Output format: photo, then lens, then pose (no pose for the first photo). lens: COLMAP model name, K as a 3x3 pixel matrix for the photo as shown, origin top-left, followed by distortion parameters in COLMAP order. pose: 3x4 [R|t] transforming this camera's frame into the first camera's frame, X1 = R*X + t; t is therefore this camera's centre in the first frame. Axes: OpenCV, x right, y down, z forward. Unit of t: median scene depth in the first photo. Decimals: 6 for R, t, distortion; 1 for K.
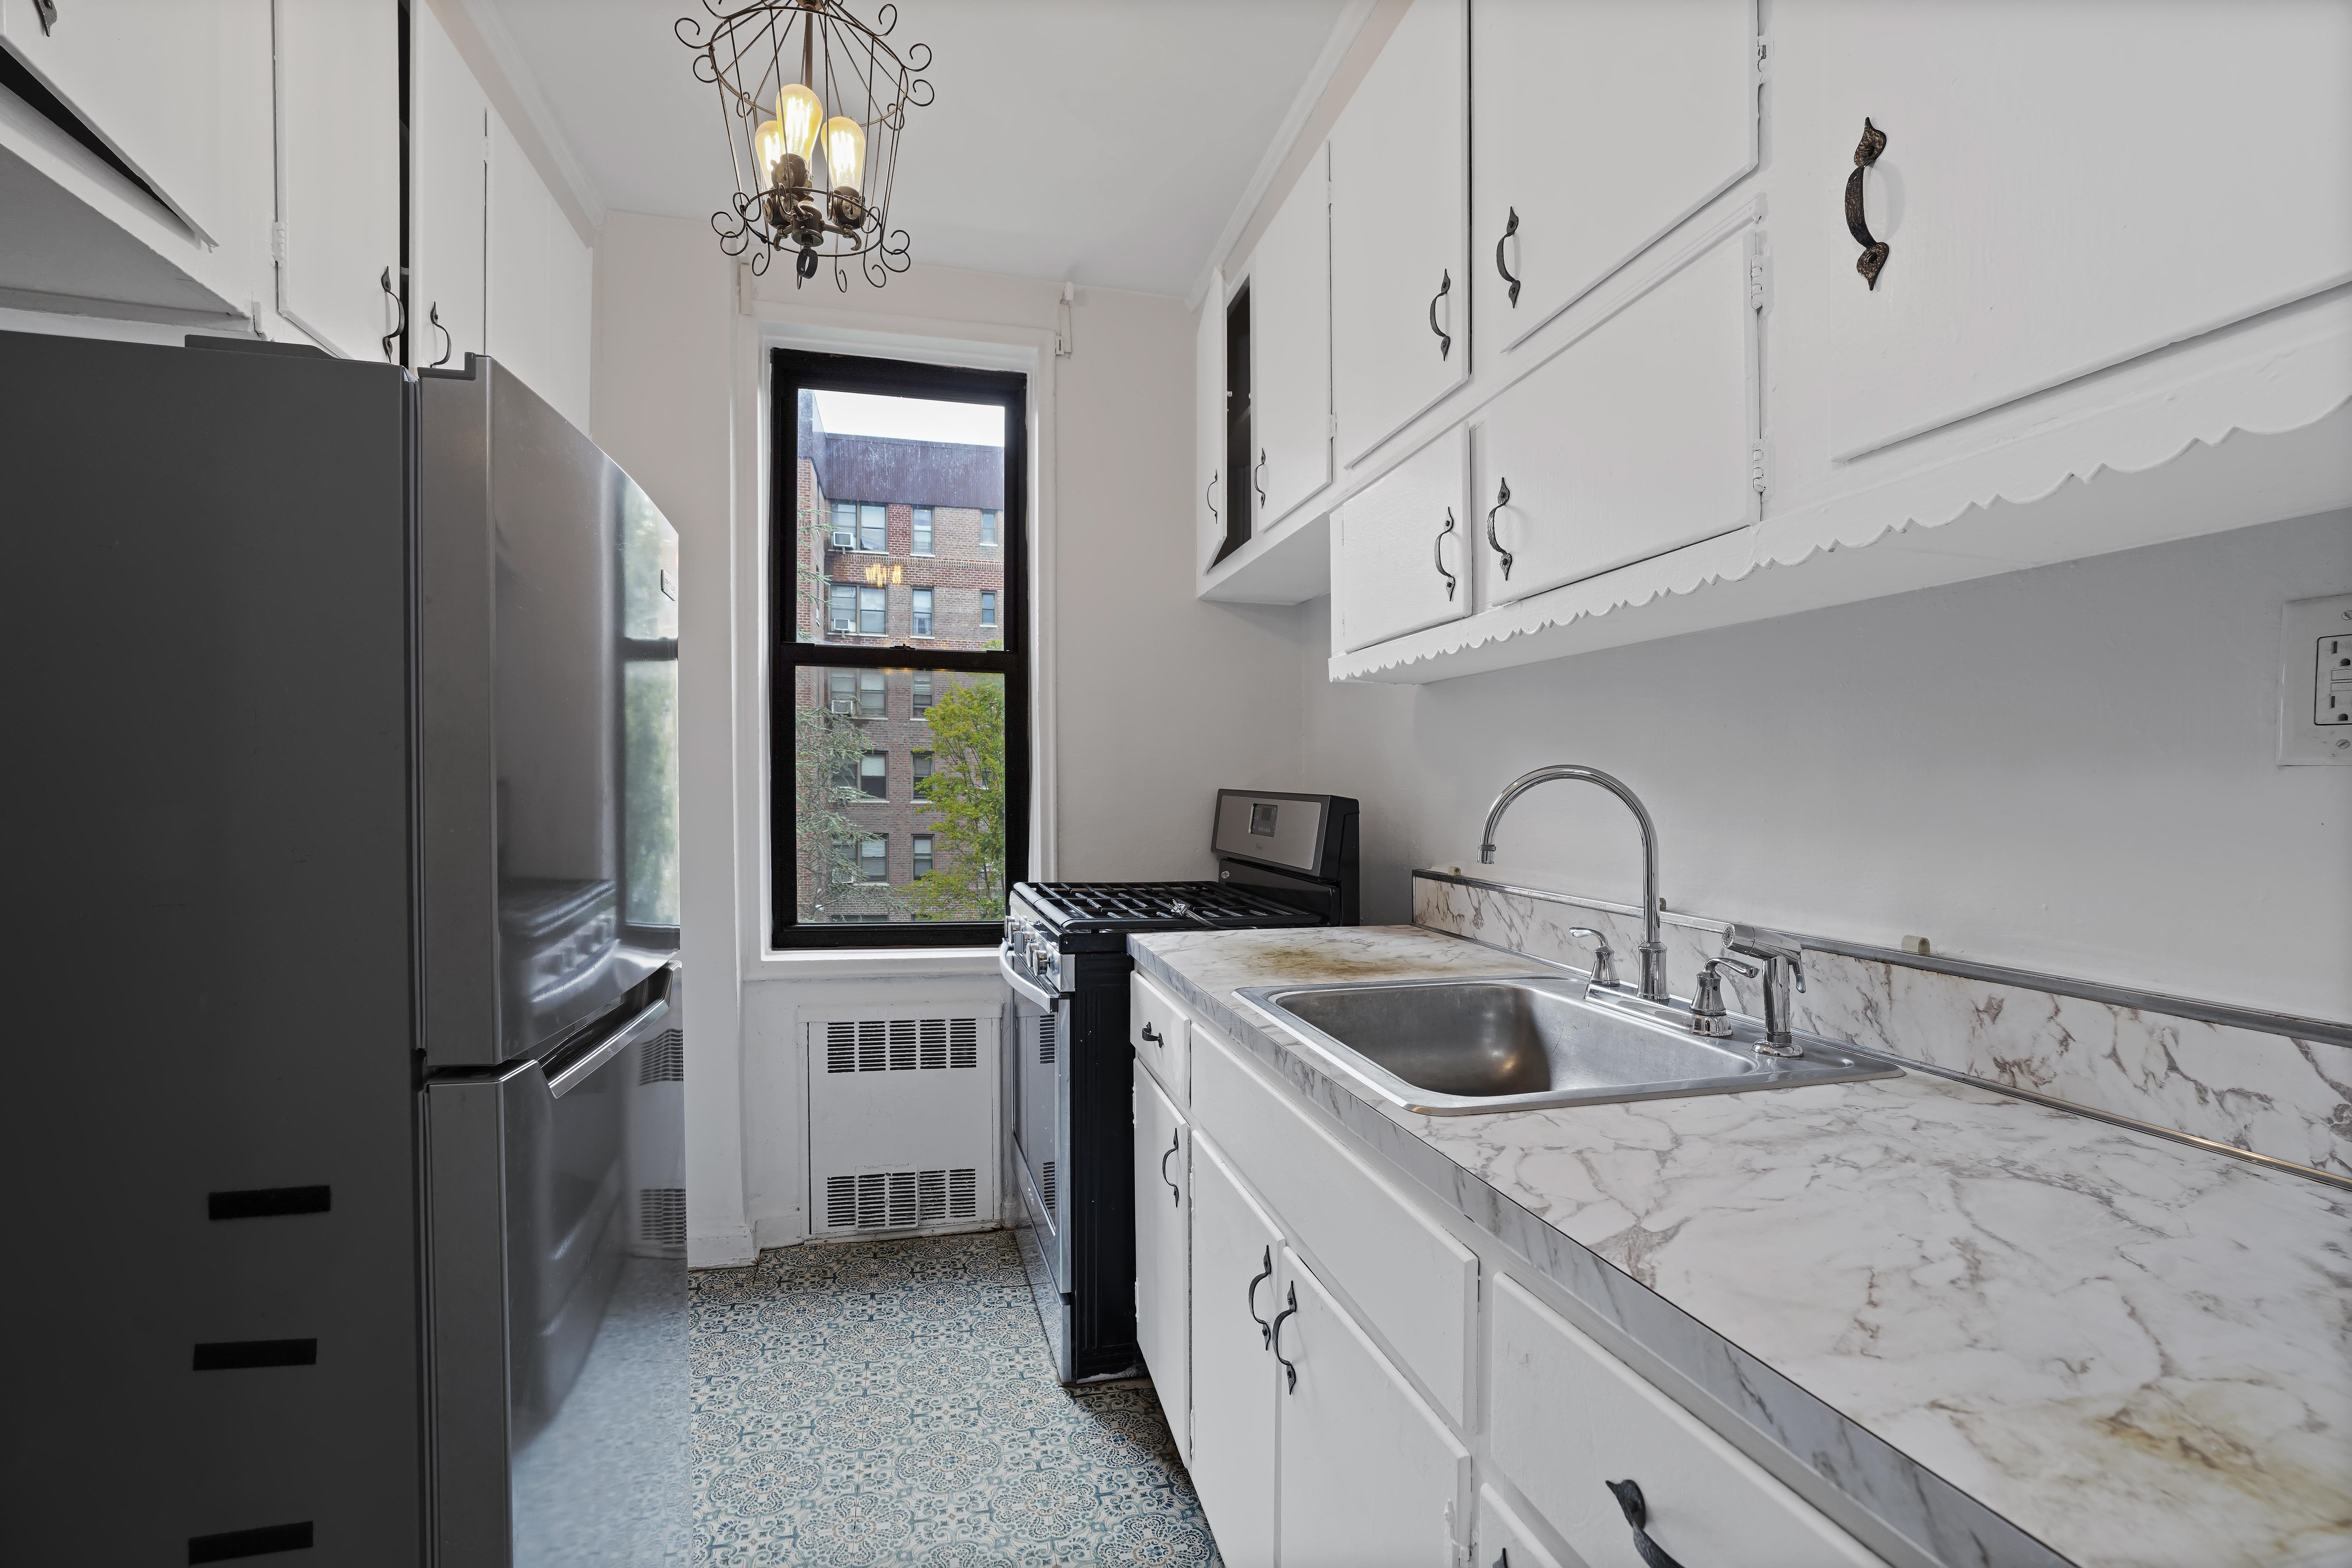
lens RADIAL K [[1088.8, 0, 1189.8], [0, 1088.8, 805.2], [0, 0, 1]] dist [-0.056504, 0.028467]
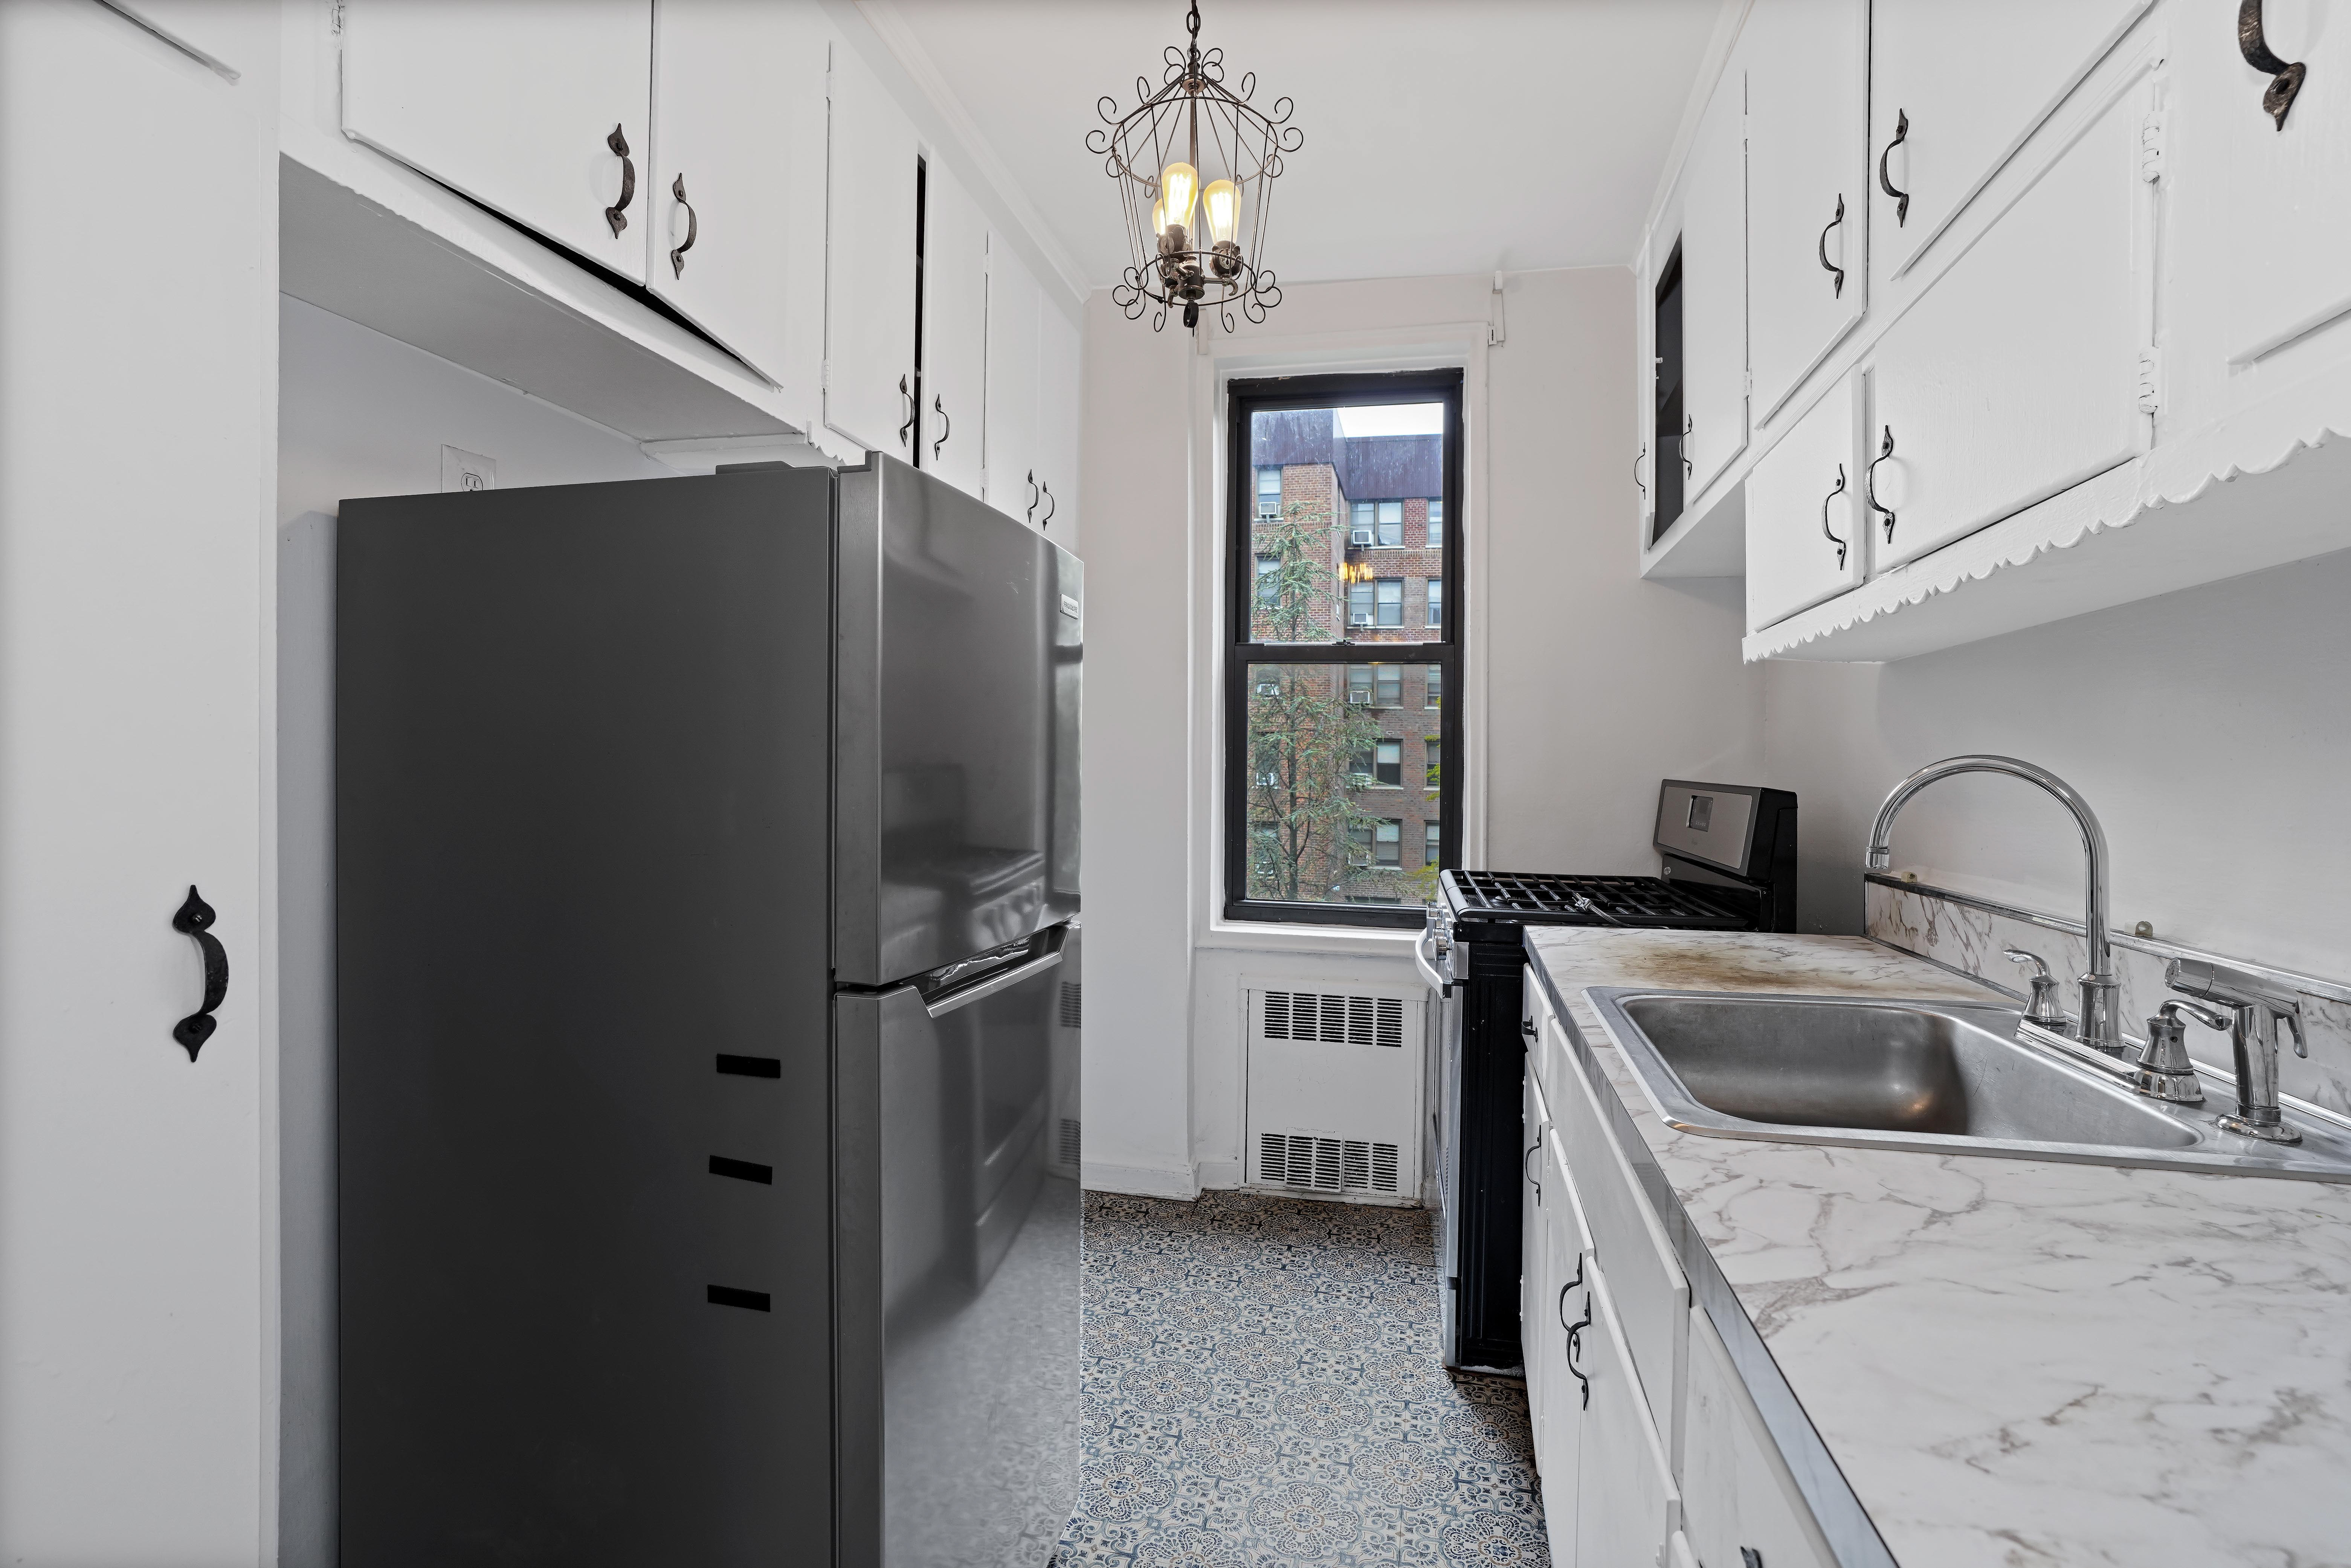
lens RADIAL K [[1069.7, 0, 1175.5], [0, 1069.7, 784.0], [0, 0, 1]] dist [-0.057049, 0.025966]
pose [[0.892094, 0.009565, -0.451749, 0.107306], [-0.013073, 0.999904, -0.004643, -0.001830], [0.451661, 0.010048, 0.892133, -0.005293]]
